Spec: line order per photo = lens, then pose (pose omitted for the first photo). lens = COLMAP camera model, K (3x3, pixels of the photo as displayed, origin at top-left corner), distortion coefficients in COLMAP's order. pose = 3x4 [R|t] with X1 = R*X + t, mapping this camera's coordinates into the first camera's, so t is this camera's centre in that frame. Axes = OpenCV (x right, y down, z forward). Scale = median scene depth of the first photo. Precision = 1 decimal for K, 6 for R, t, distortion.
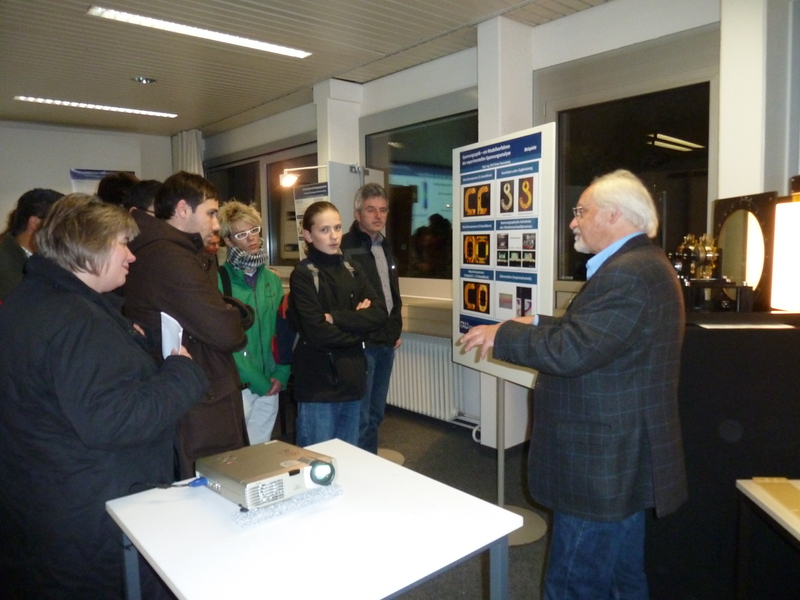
lens RADIAL K [[605.6, 0, 404.6], [0, 605.6, 295.9], [0, 0, 1]] dist [-0.026607, 0.005947]
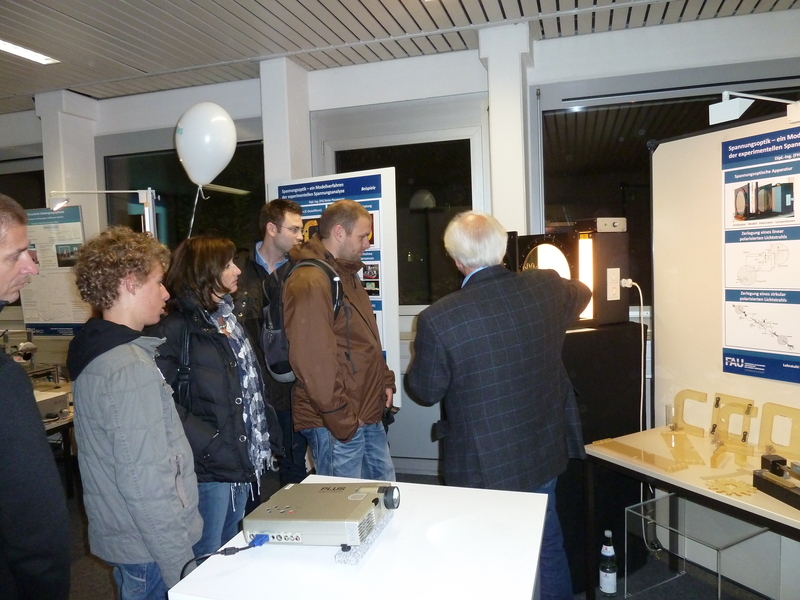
lens RADIAL K [[605.6, 0, 404.6], [0, 605.6, 295.9], [0, 0, 1]] dist [-0.026607, 0.005947]
pose [[0.845248, -0.045902, 0.532400, -0.307425], [0.067497, 0.997495, -0.021158, -0.017242], [-0.530095, 0.053819, 0.846229, 0.031251]]
